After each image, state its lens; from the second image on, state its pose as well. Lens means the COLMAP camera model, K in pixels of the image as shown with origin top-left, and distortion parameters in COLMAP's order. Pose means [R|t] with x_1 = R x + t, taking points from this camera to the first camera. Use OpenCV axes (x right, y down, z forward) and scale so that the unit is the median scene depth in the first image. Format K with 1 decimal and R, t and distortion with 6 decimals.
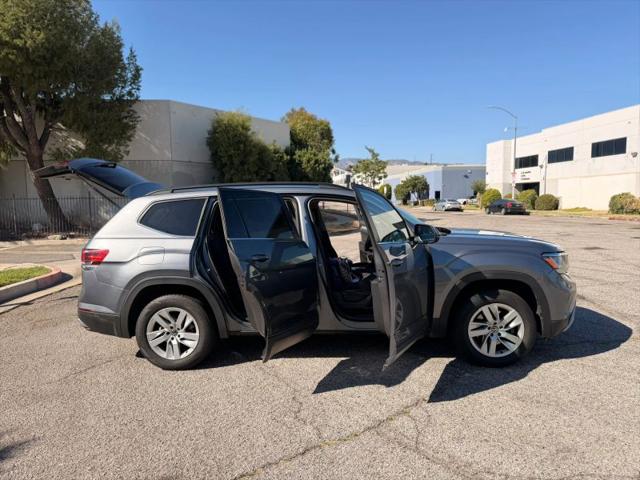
lens RADIAL K [[451.2, 0, 323.8], [0, 451.2, 246.0], [0, 0, 1]] dist [0.052241, -0.075321]
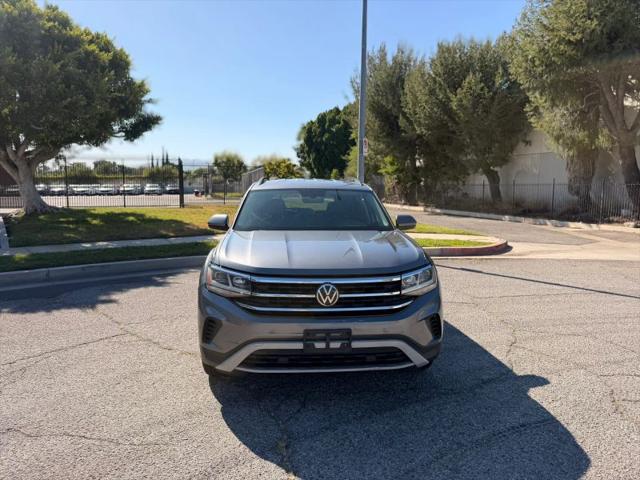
lens RADIAL K [[451.2, 0, 316.2], [0, 451.2, 235.7], [0, 0, 1]] dist [0.052241, -0.075321]
pose [[0.122418, 0.119381, -0.985272, 0.276030], [-0.104387, 0.988782, 0.106837, -0.029123], [0.986974, 0.089771, 0.133507, 0.224195]]
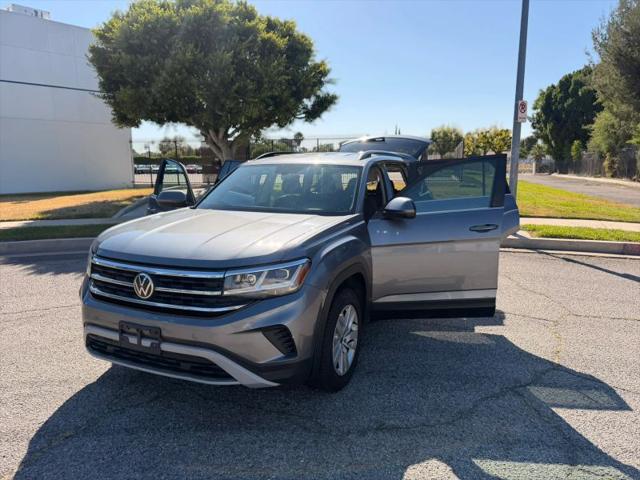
lens RADIAL K [[451.2, 0, 318.7], [0, 451.2, 237.2], [0, 0, 1]] dist [0.052241, -0.075321]
pose [[-0.363919, 0.163137, -0.917033, 0.230457], [-0.084576, 0.974687, 0.206957, -0.040164], [0.927583, 0.152874, -0.340910, 0.344845]]
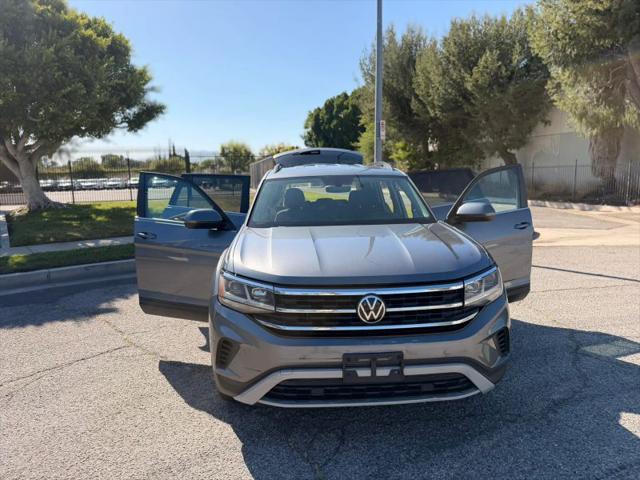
lens RADIAL K [[451.2, 0, 317.8], [0, 451.2, 245.4], [0, 0, 1]] dist [0.052241, -0.075321]
pose [[0.108547, 0.161668, -0.980857, 0.241815], [-0.078671, 0.984990, 0.153643, -0.027536], [0.990973, 0.060488, 0.119636, 0.220402]]
